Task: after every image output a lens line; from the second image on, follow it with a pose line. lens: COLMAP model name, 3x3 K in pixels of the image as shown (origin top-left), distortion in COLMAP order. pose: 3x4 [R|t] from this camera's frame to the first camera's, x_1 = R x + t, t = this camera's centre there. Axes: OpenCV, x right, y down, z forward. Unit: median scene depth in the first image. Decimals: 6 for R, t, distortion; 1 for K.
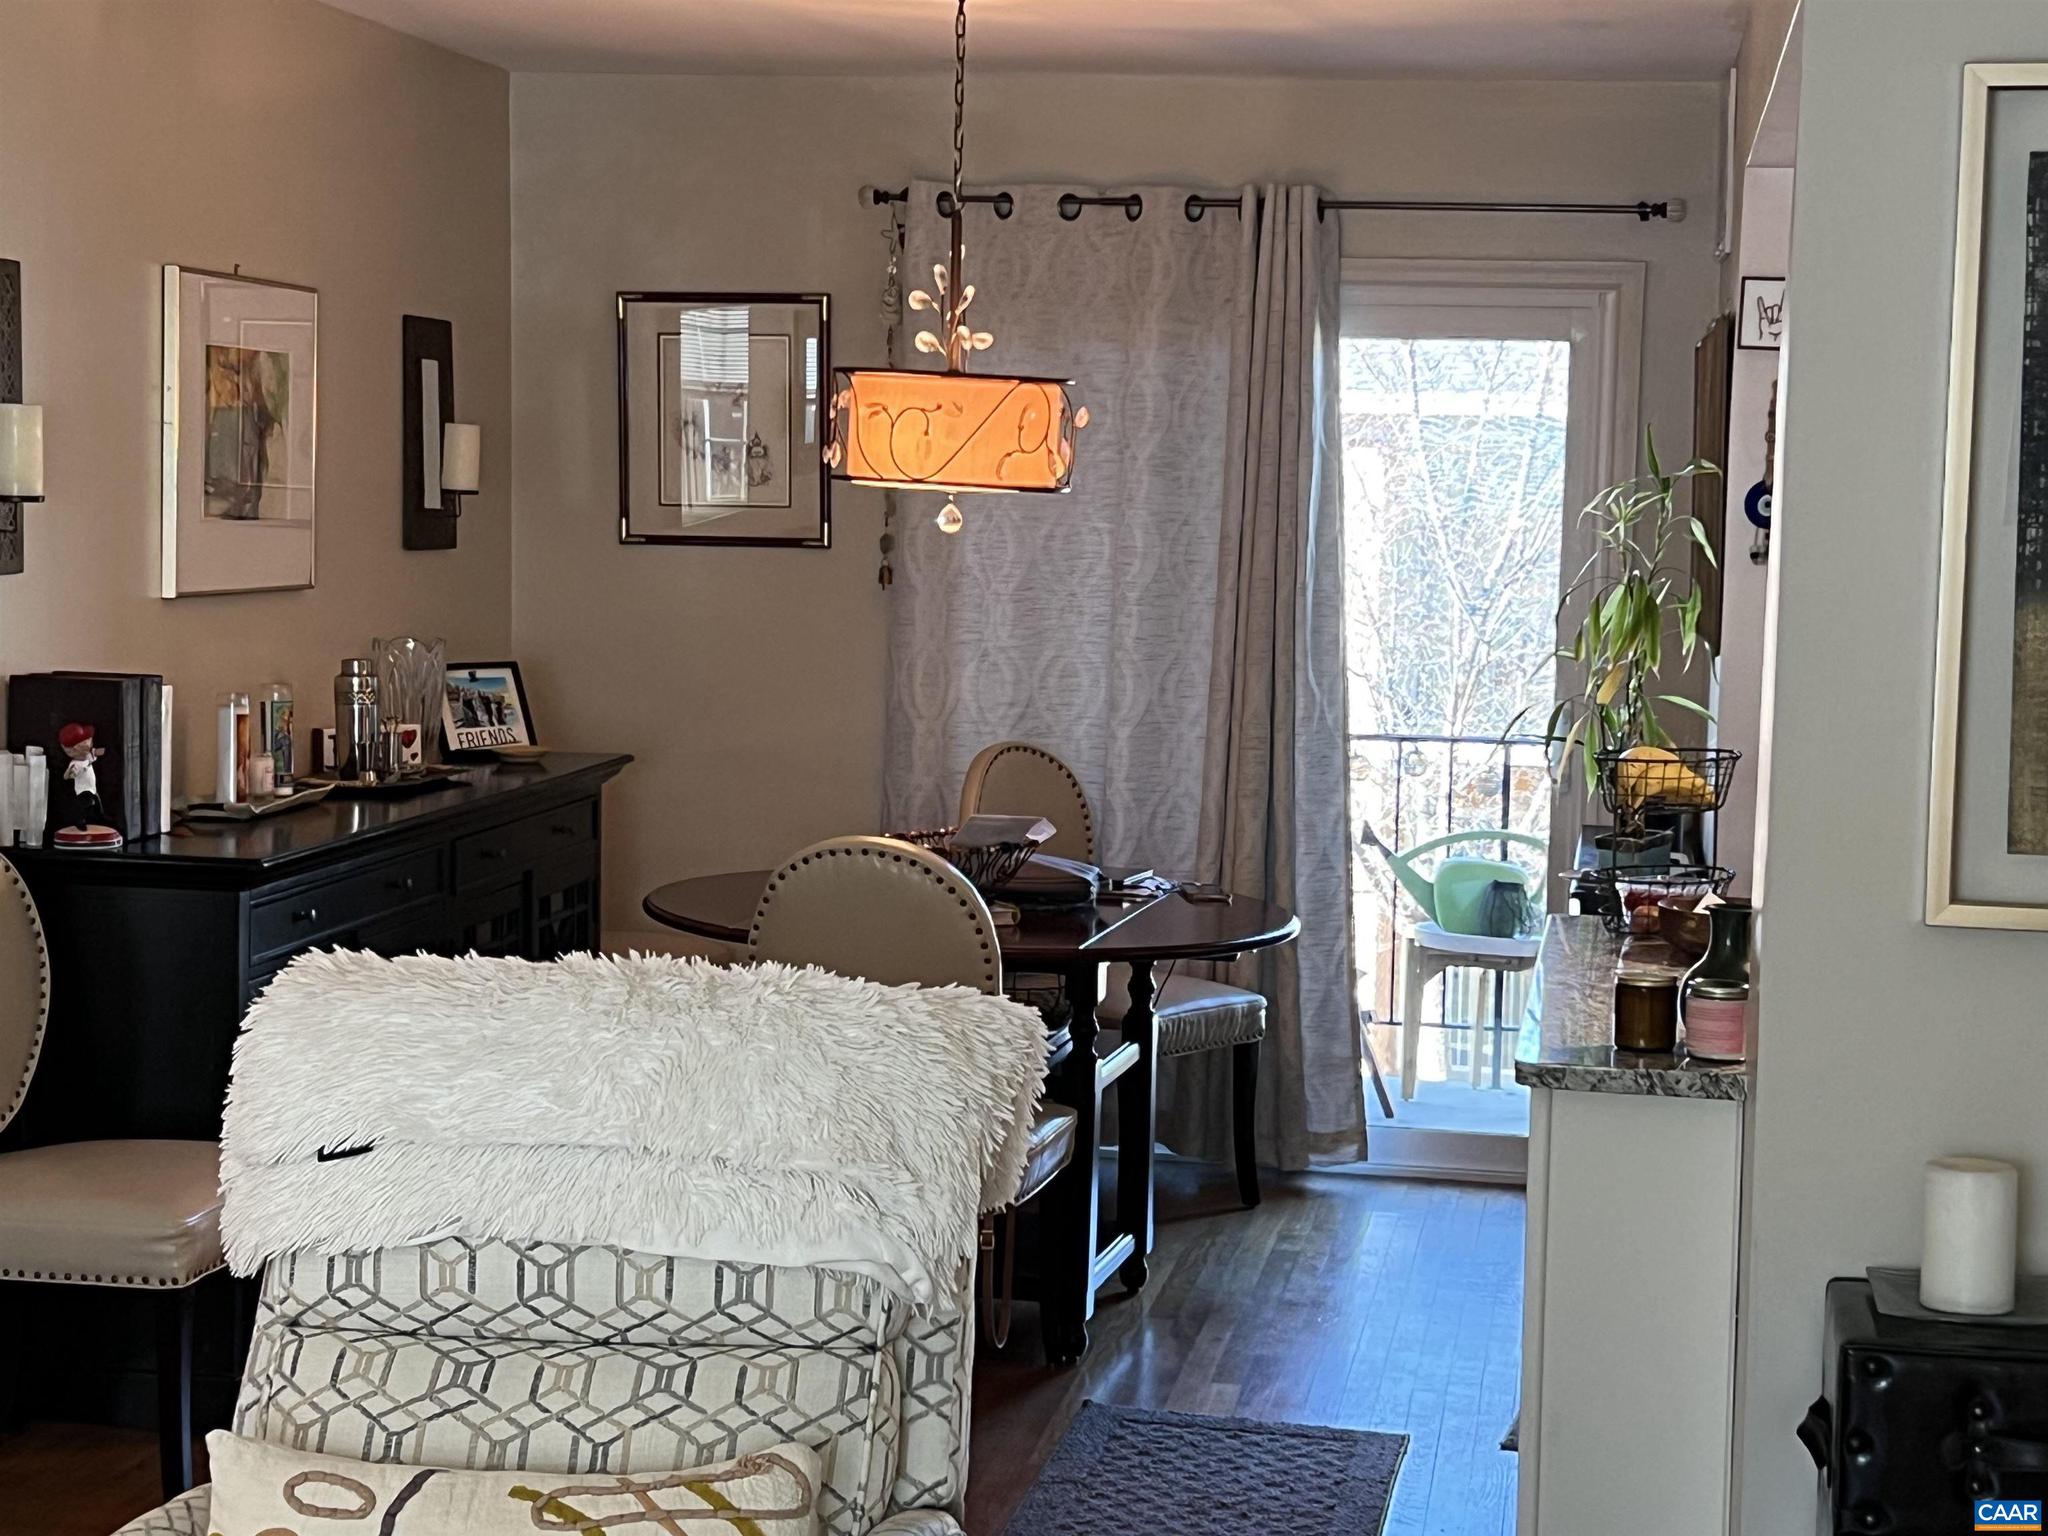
lens RADIAL K [[3416.4, 0, 1044.9], [0, 3416.4, 767.6], [0, 0, 1]] dist [0.130694, 0.000000]
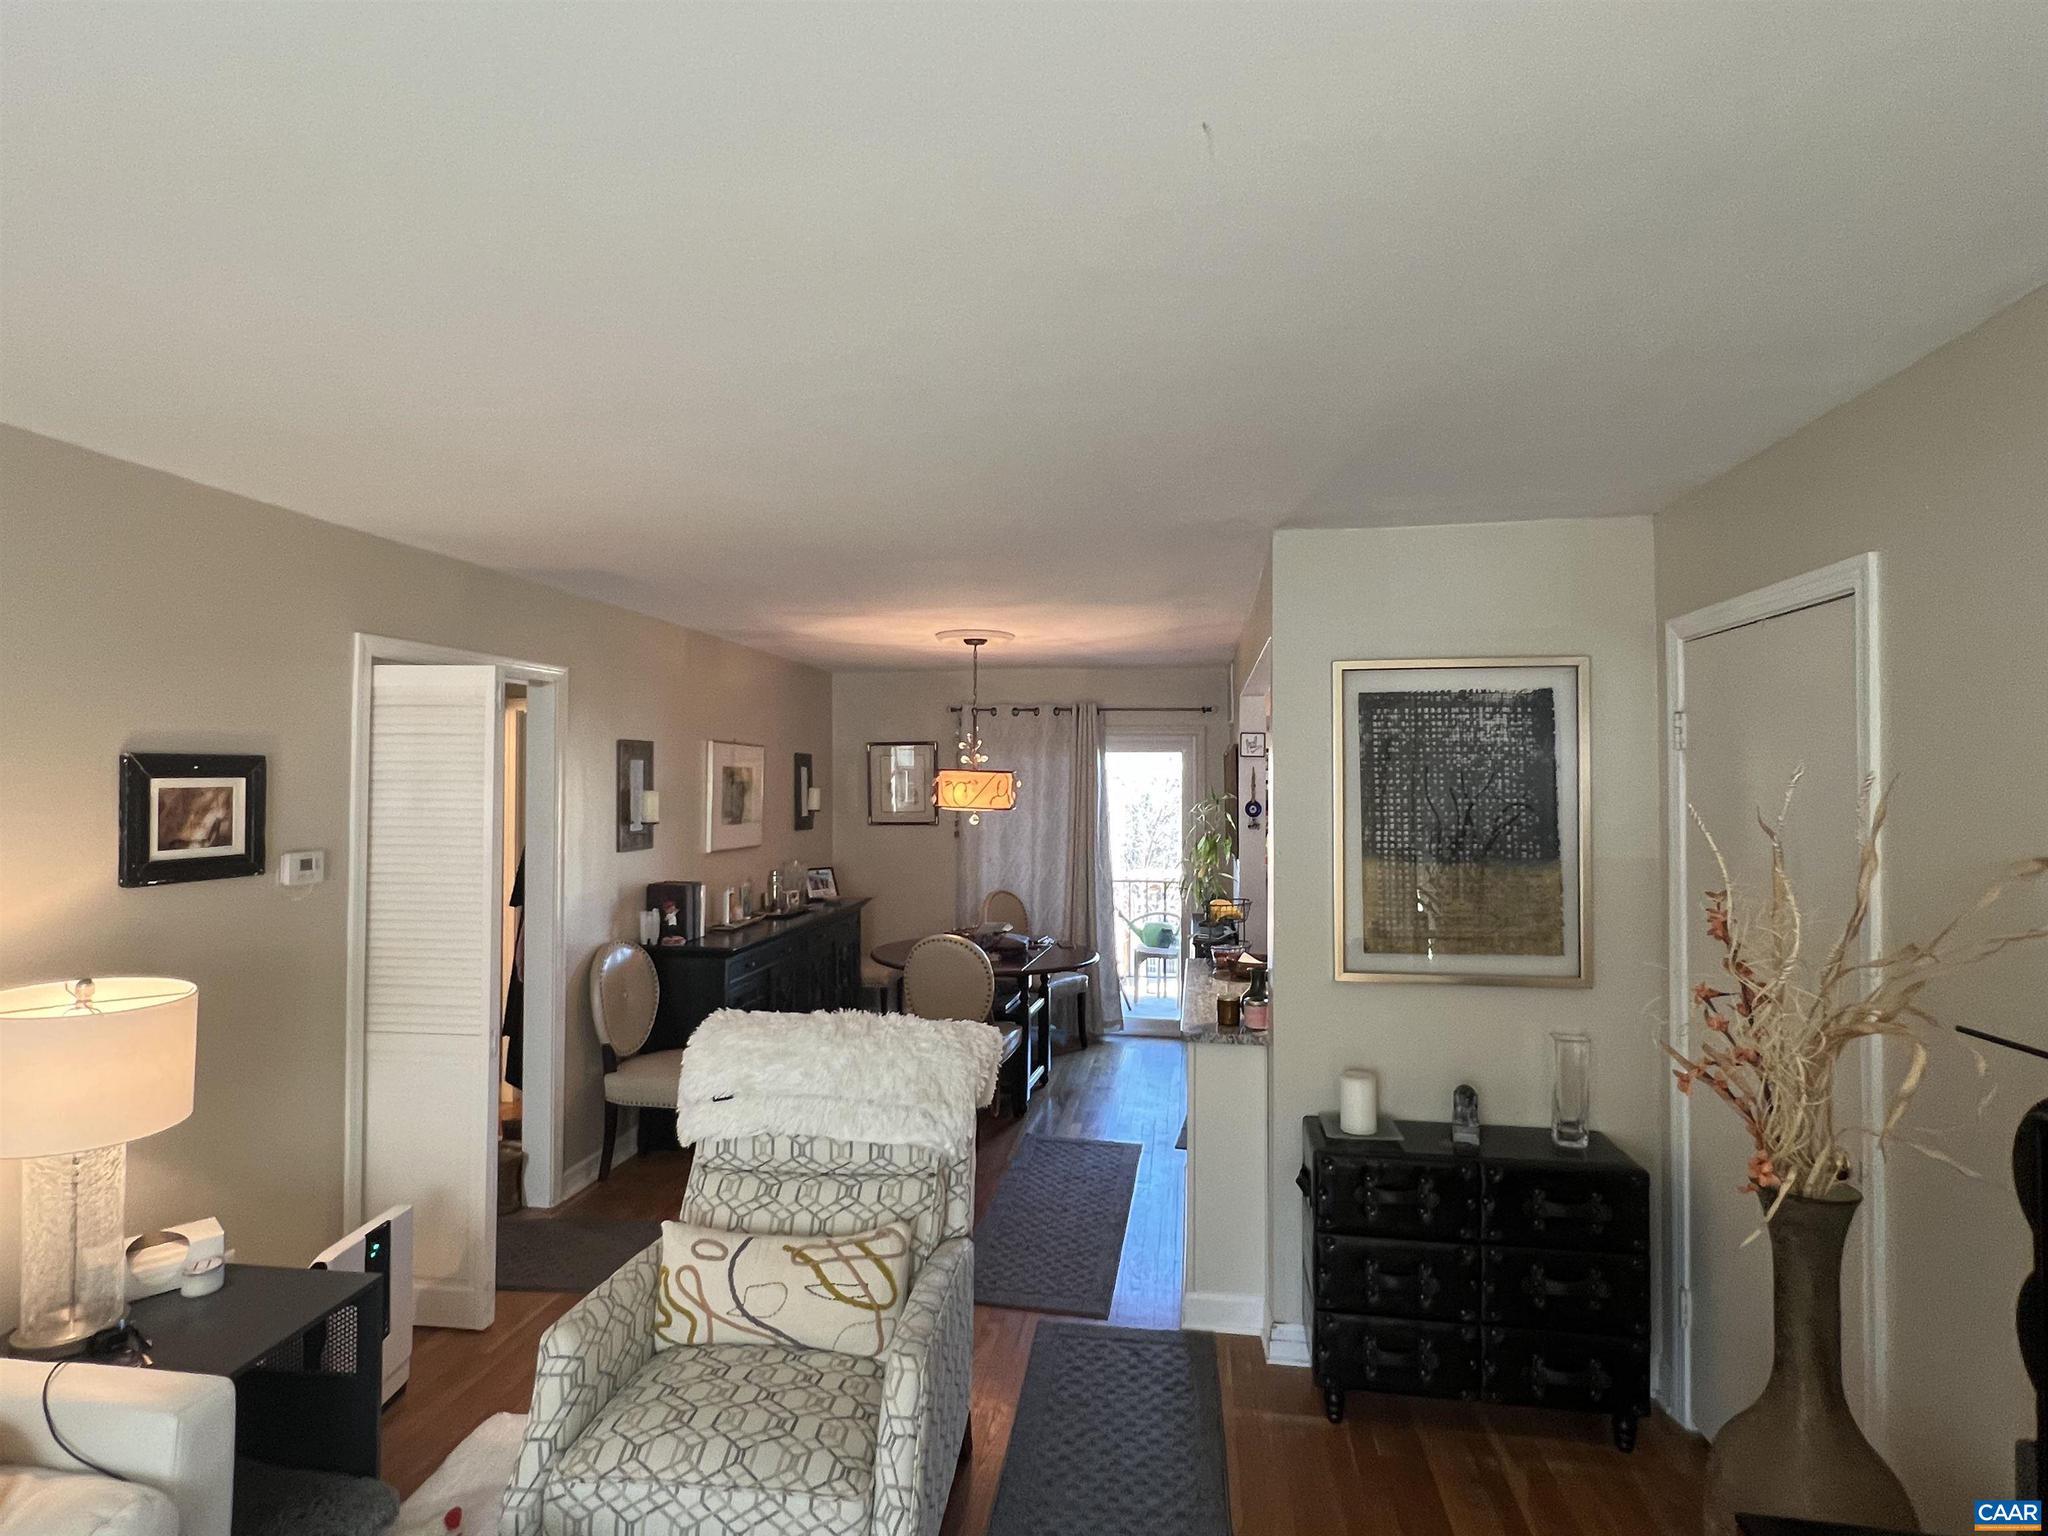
lens RADIAL K [[1030.5, 0, 1020.1], [0, 1030.5, 766.9], [0, 0, 1]] dist [-0.005069, 0.003145]
pose [[0.999767, -0.021357, 0.003261, 0.008185], [0.021580, 0.994378, -0.103664, -0.022696], [-0.001028, 0.103710, 0.994607, 0.108929]]
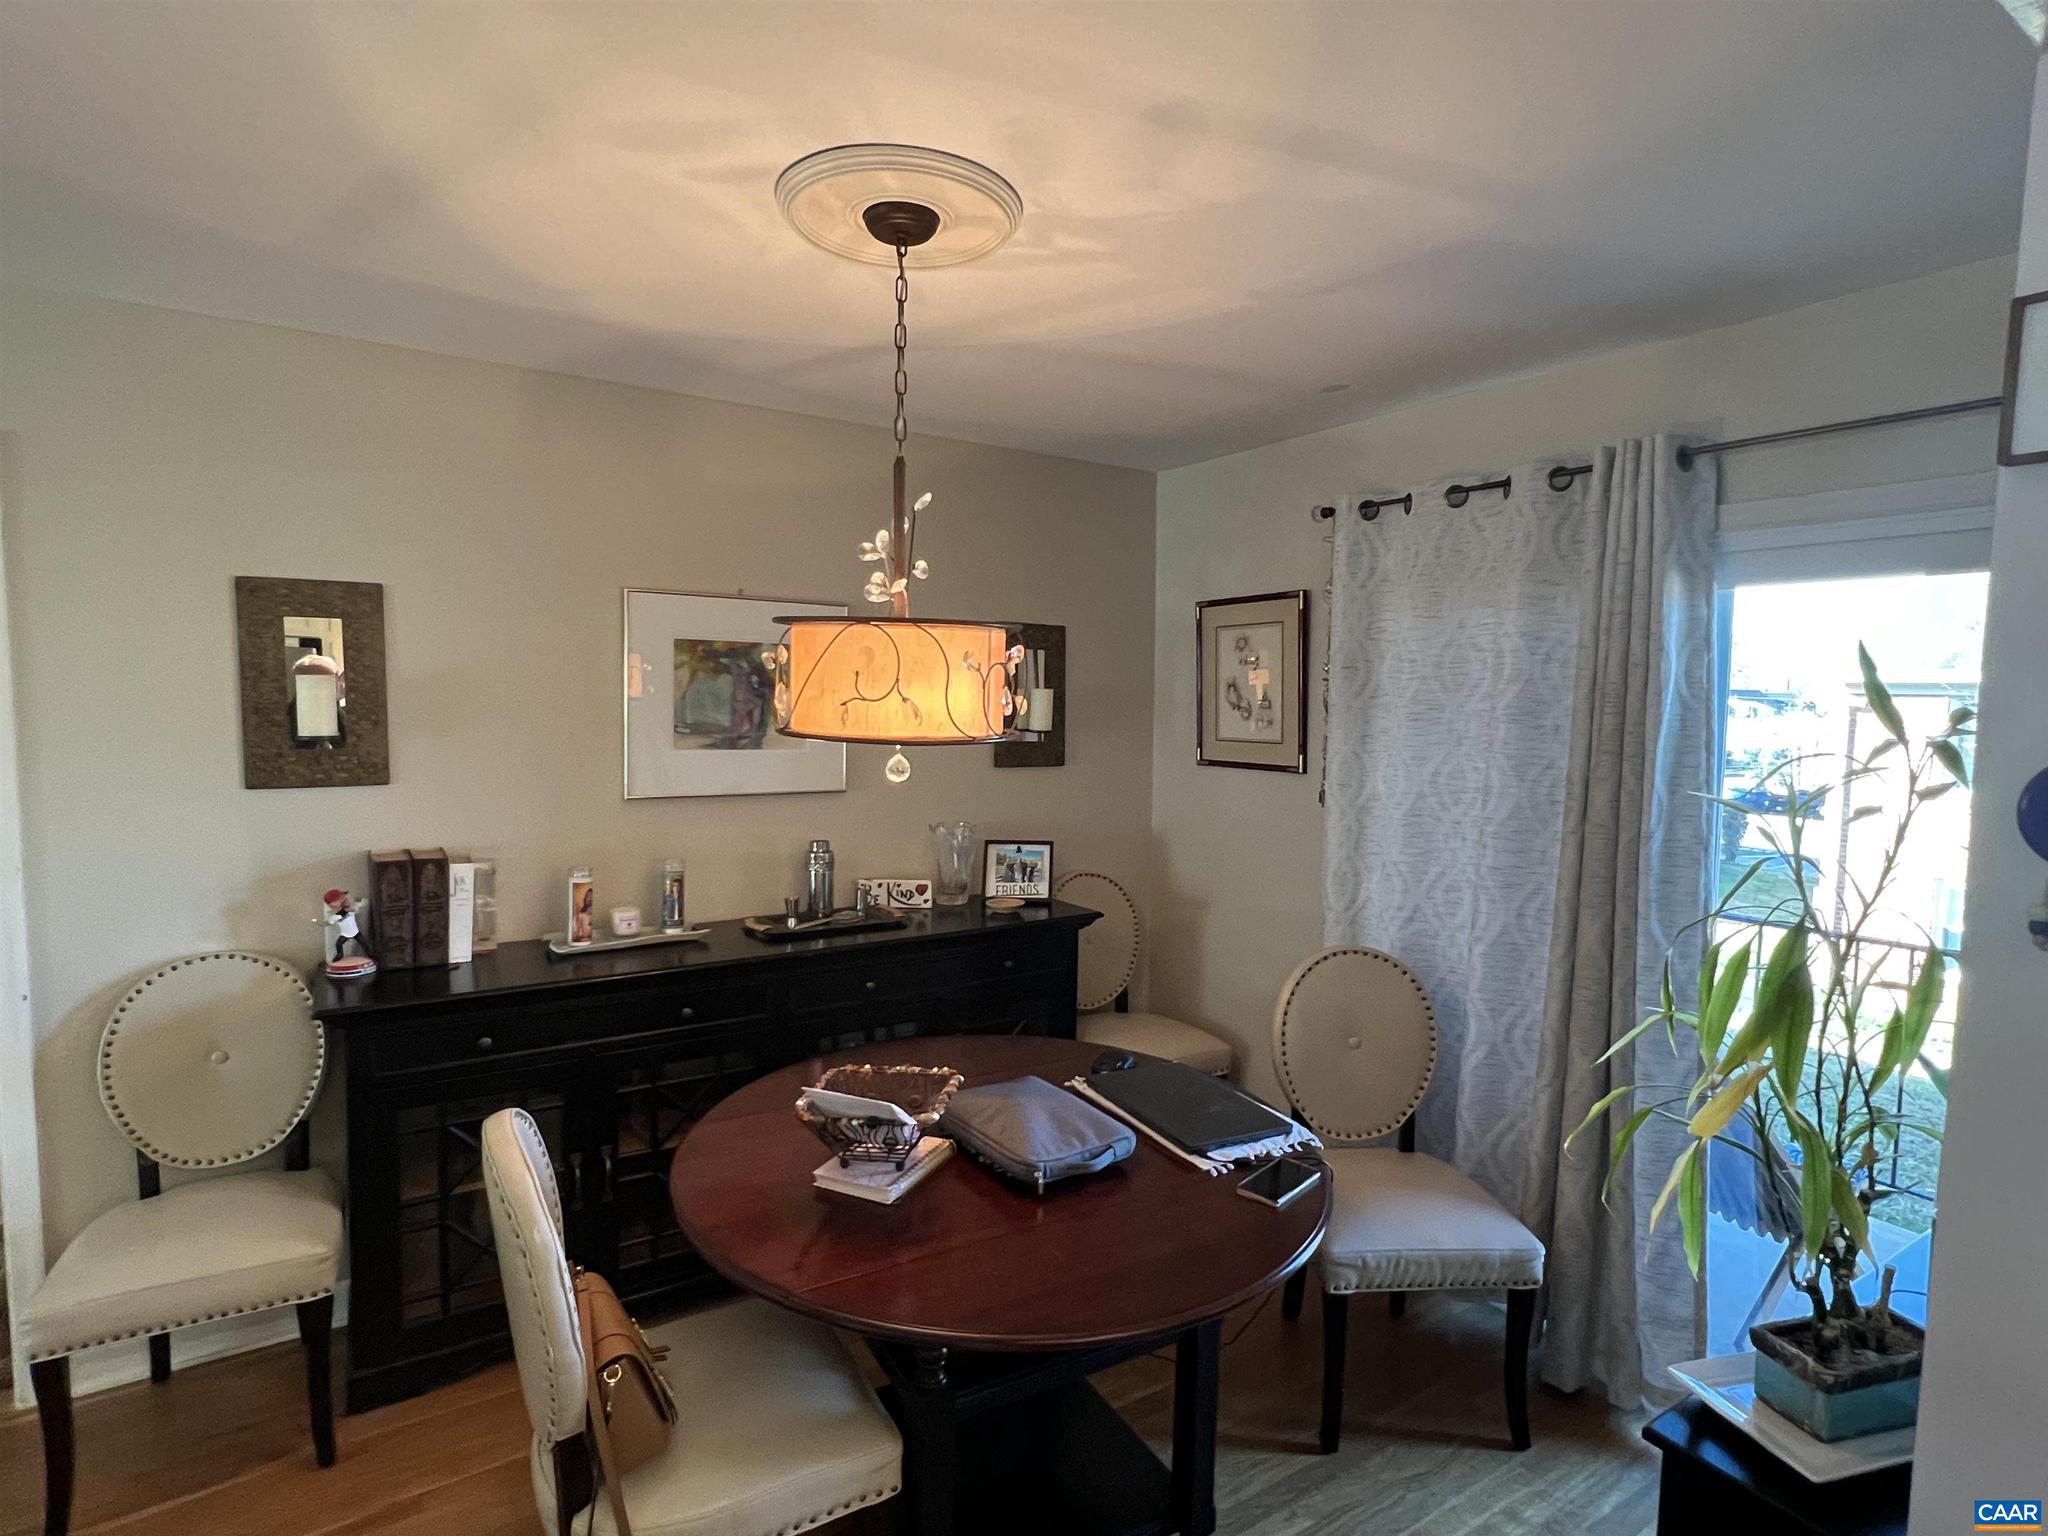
lens RADIAL K [[1030.5, 0, 1035.9], [0, 1030.5, 762.2], [0, 0, 1]] dist [-0.005069, 0.003145]
pose [[0.673540, 0.036450, -0.738251, 0.193395], [-0.065224, 0.997818, -0.010242, -0.065567], [0.736267, 0.055050, 0.674448, 0.731122]]
